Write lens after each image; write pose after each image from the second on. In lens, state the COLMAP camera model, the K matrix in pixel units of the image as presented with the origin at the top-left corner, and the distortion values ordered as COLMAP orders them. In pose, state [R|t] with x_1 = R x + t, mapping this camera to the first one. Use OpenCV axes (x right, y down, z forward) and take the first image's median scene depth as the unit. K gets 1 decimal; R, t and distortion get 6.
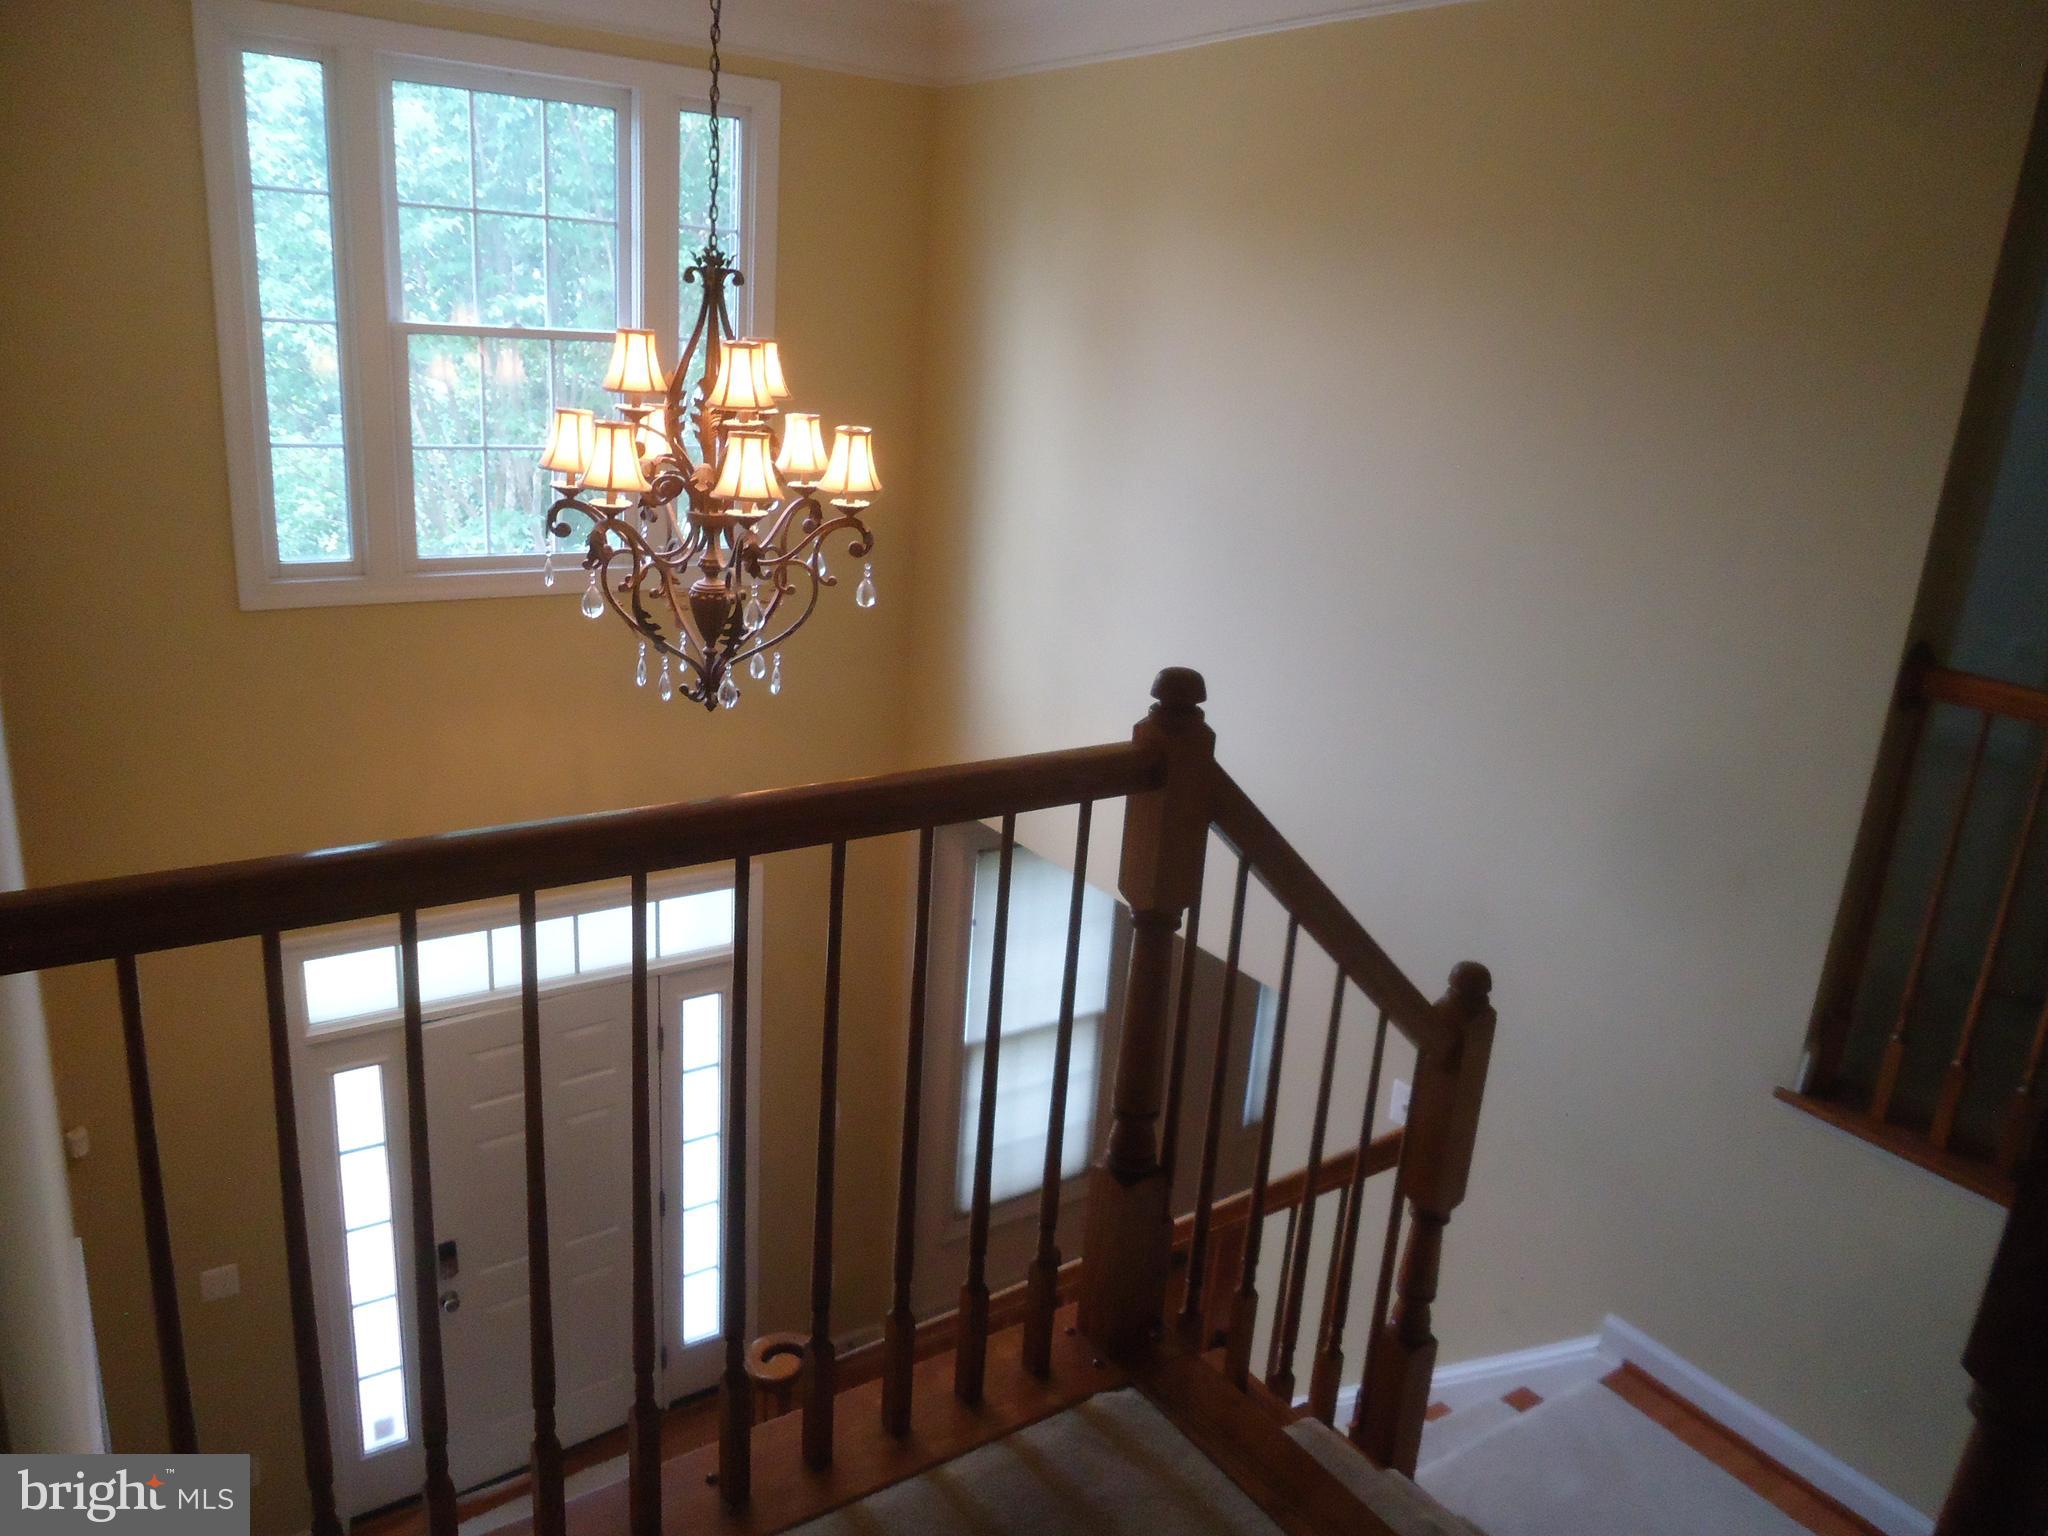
lens RADIAL K [[1477.8, 0, 1021.6], [0, 1477.8, 766.7], [0, 0, 1]] dist [-0.011655, 0.011382]
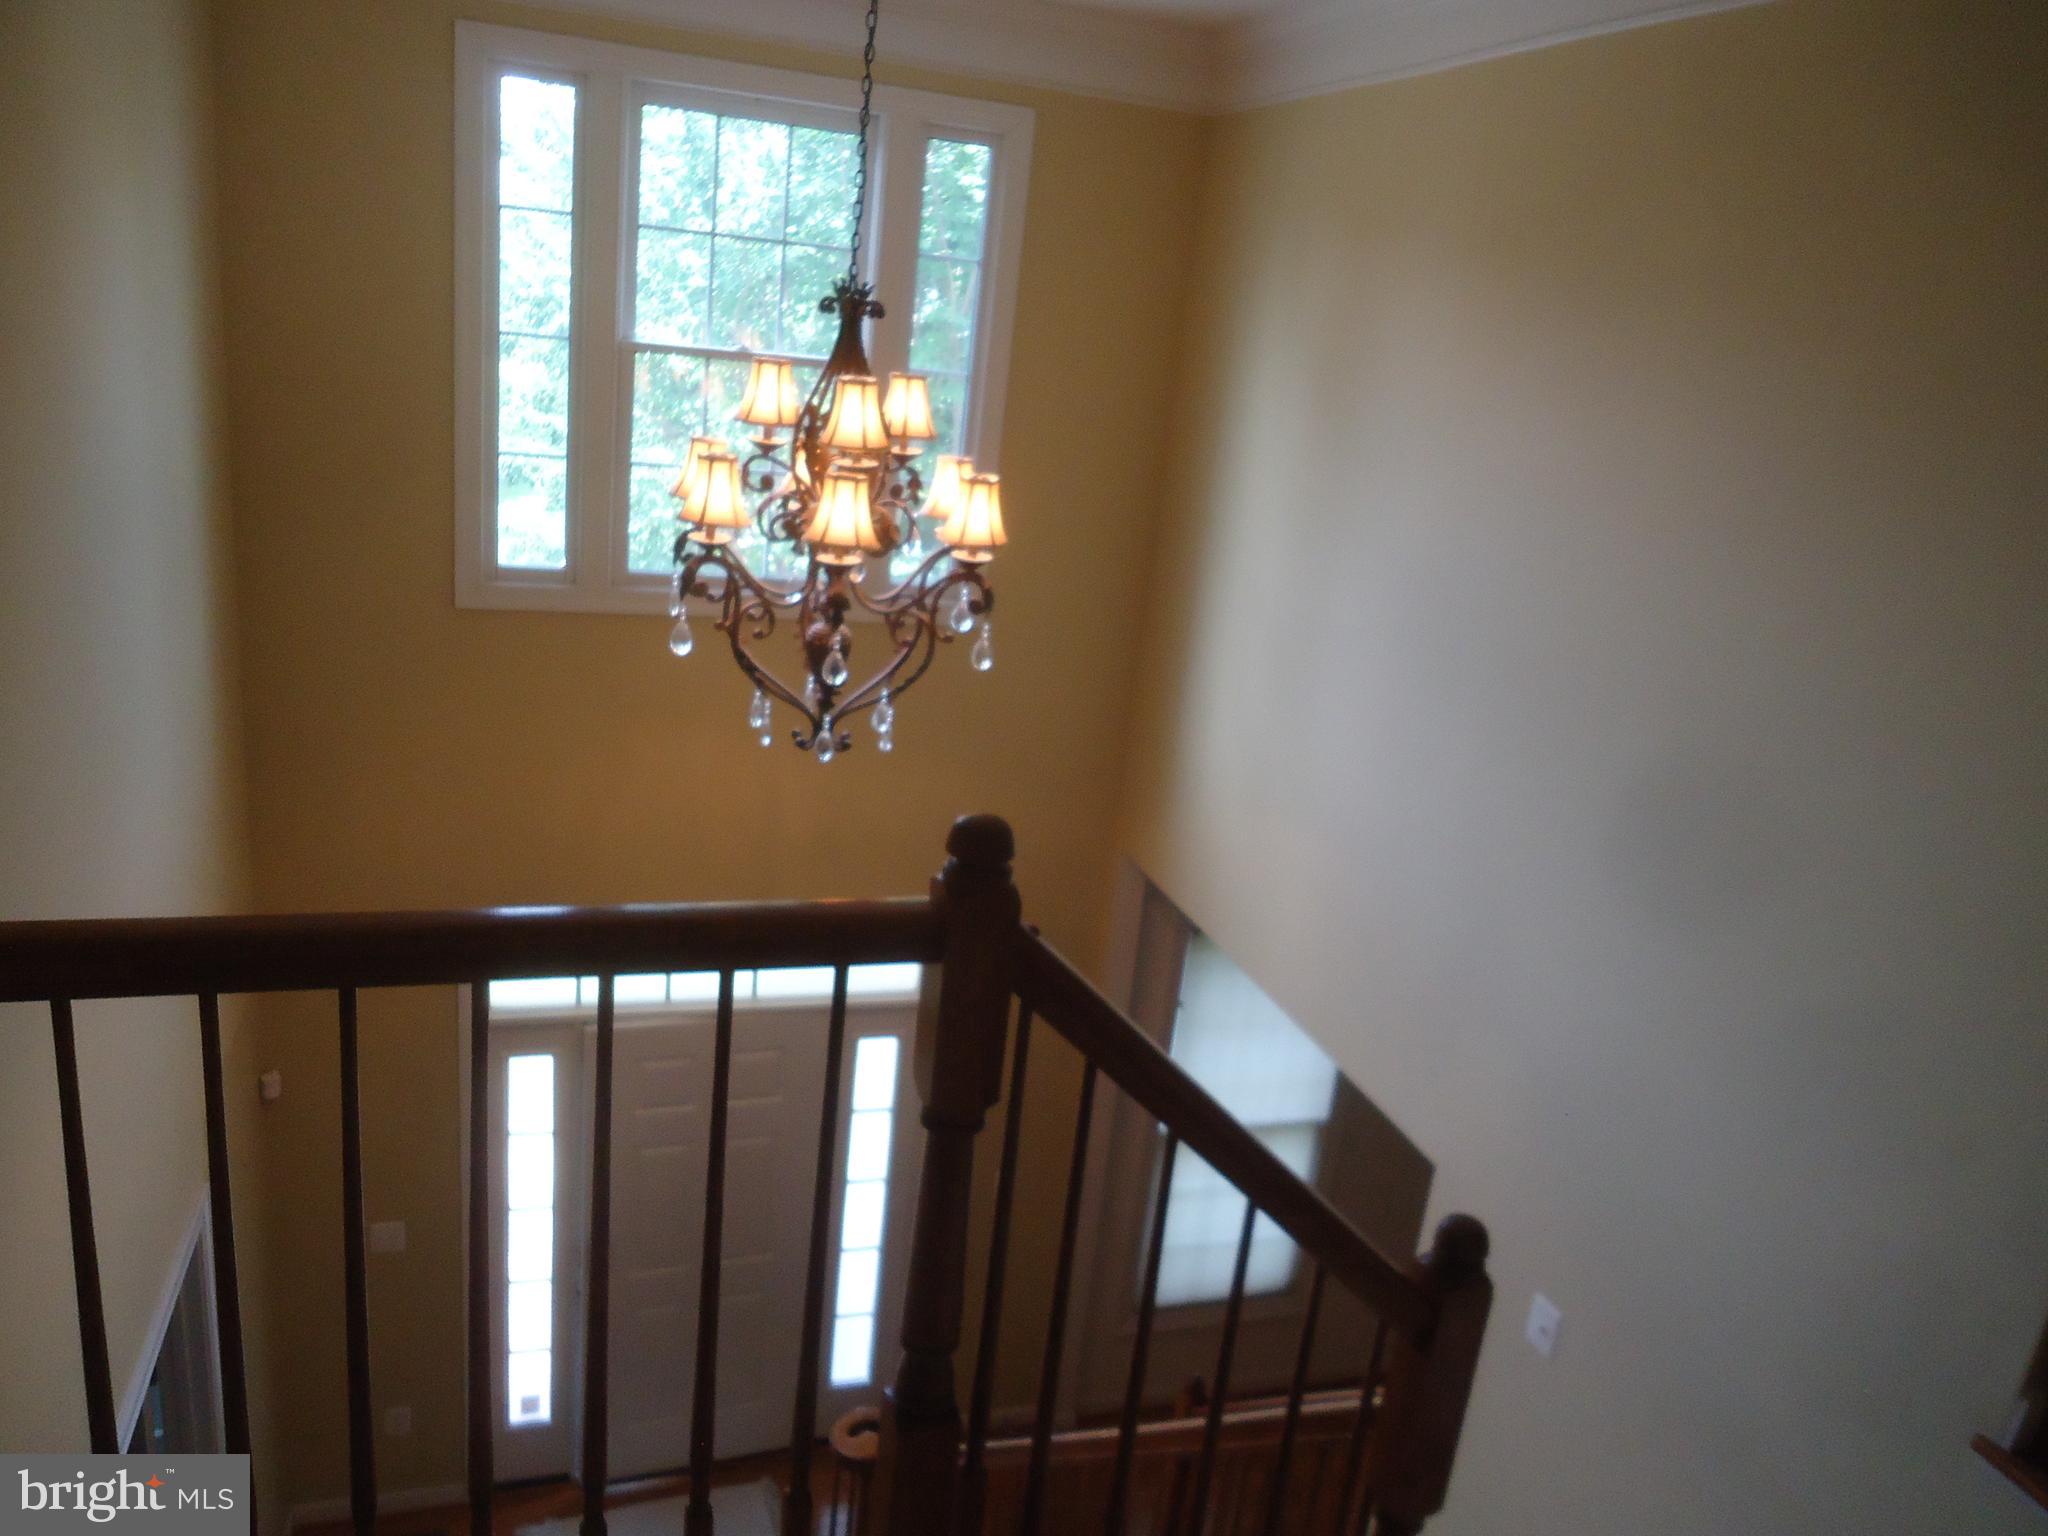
lens RADIAL K [[1477.8, 0, 1023.3], [0, 1477.8, 767.4], [0, 0, 1]] dist [-0.011655, 0.011382]
pose [[0.958650, 0.117359, -0.259264, 0.156867], [-0.122480, 0.992464, -0.003629, -0.044029], [0.256884, 0.035233, 0.965800, 0.109973]]
